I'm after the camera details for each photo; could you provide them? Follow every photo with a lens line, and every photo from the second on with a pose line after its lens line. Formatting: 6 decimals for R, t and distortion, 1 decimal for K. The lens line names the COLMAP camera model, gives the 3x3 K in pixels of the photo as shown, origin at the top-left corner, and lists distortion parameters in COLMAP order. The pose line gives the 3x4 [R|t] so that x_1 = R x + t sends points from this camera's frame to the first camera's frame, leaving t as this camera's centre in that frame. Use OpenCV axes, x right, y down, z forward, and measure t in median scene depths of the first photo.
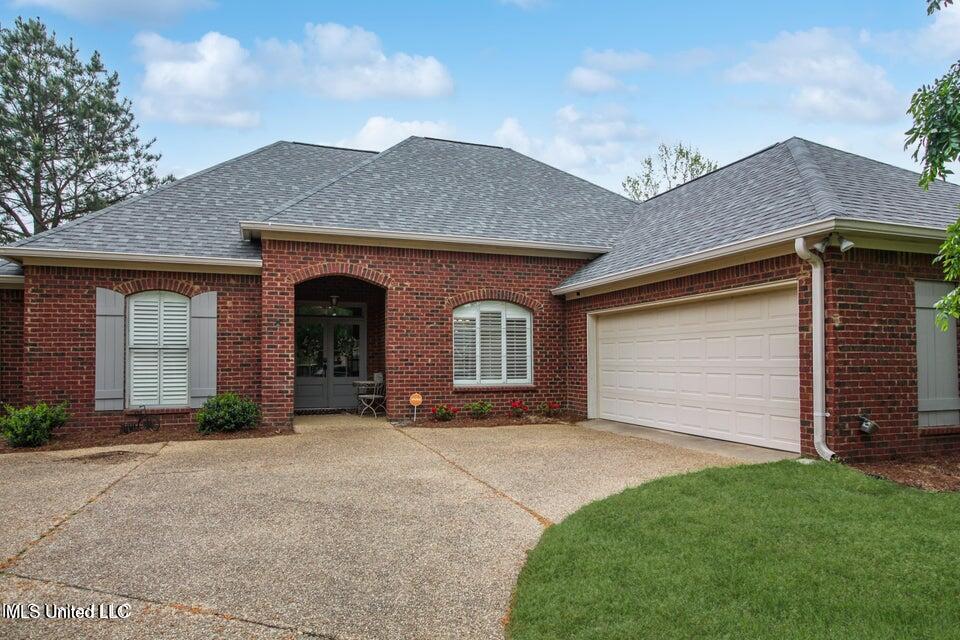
lens RADIAL K [[599.6, 0, 474.2], [0, 599.6, 359.0], [0, 0, 1]] dist [-0.002513, -0.000601]
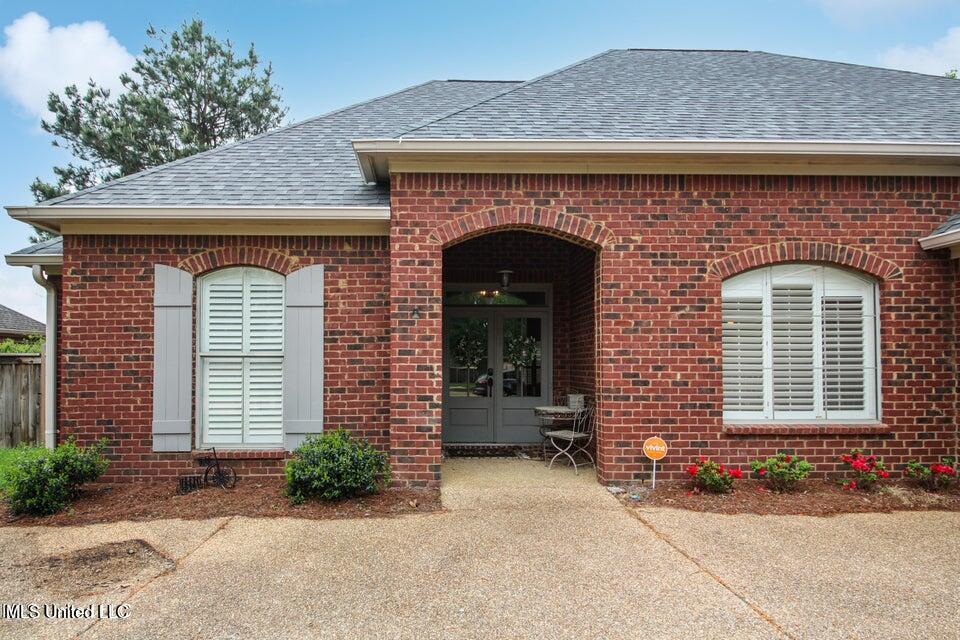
lens RADIAL K [[599.6, 0, 474.2], [0, 599.6, 359.0], [0, 0, 1]] dist [-0.002513, -0.000601]
pose [[0.965816, -0.002018, -0.259222, -0.116123], [0.001159, 0.999993, -0.003468, -0.012092], [0.259228, 0.003049, 0.965811, 0.436271]]
